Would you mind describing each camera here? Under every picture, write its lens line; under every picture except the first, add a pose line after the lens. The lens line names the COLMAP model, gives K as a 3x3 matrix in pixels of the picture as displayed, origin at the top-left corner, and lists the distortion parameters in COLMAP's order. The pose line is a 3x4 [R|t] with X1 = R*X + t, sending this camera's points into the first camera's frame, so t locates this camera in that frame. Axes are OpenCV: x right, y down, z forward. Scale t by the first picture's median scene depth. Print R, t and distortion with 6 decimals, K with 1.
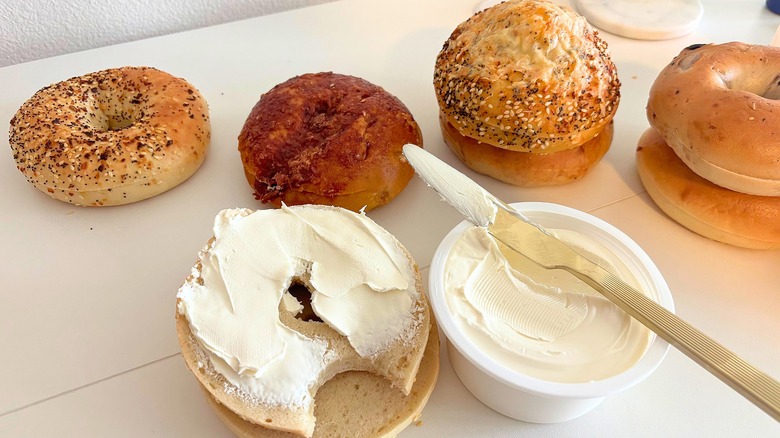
lens RADIAL K [[528.2, 0, 390.0], [0, 528.2, 219.0], [0, 0, 1]] dist [0.000166, -0.000006]
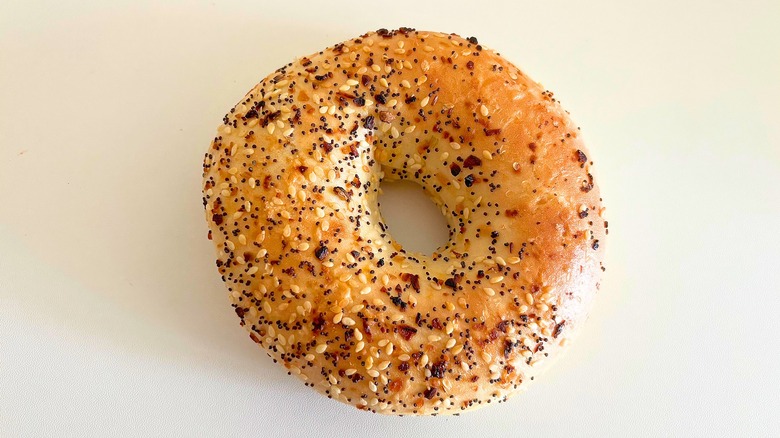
lens RADIAL K [[528.2, 0, 390.0], [0, 528.2, 219.0], [0, 0, 1]] dist [0.000166, -0.000006]
pose [[0.985574, 0.164489, -0.039834, -0.574318], [-0.122767, 0.856848, 0.500739, -0.451092], [0.116498, -0.488625, 0.864681, 0.644852]]
